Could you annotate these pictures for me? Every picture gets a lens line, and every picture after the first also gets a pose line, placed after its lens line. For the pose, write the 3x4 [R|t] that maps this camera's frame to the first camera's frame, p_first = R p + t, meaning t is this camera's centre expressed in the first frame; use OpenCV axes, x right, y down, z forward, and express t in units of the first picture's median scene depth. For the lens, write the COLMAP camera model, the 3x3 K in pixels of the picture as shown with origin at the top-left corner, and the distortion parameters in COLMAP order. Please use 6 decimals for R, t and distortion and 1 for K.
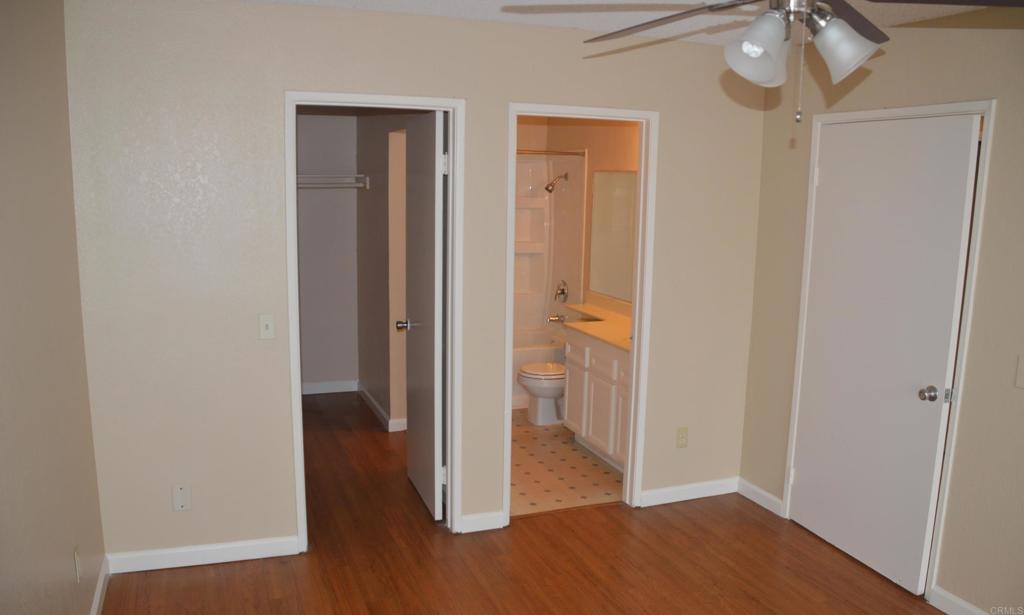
lens RADIAL K [[820.5, 0, 512.0], [0, 820.5, 307.5], [0, 0, 1]] dist [-0.132382, 0.003350]
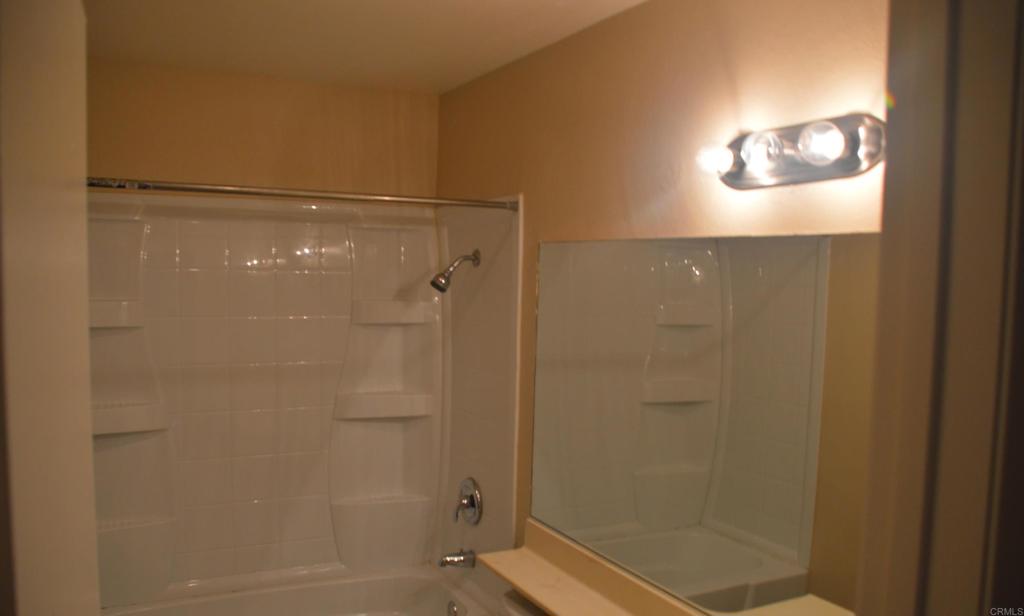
lens RADIAL K [[819.2, 0, 512.0], [0, 819.2, 308.0], [0, 0, 1]] dist [-0.122520, 0.001795]
pose [[0.992404, -0.007344, 0.122801, 0.028273], [0.020974, 0.993702, -0.110073, -0.077503], [-0.121219, 0.111813, 0.986308, 0.525735]]
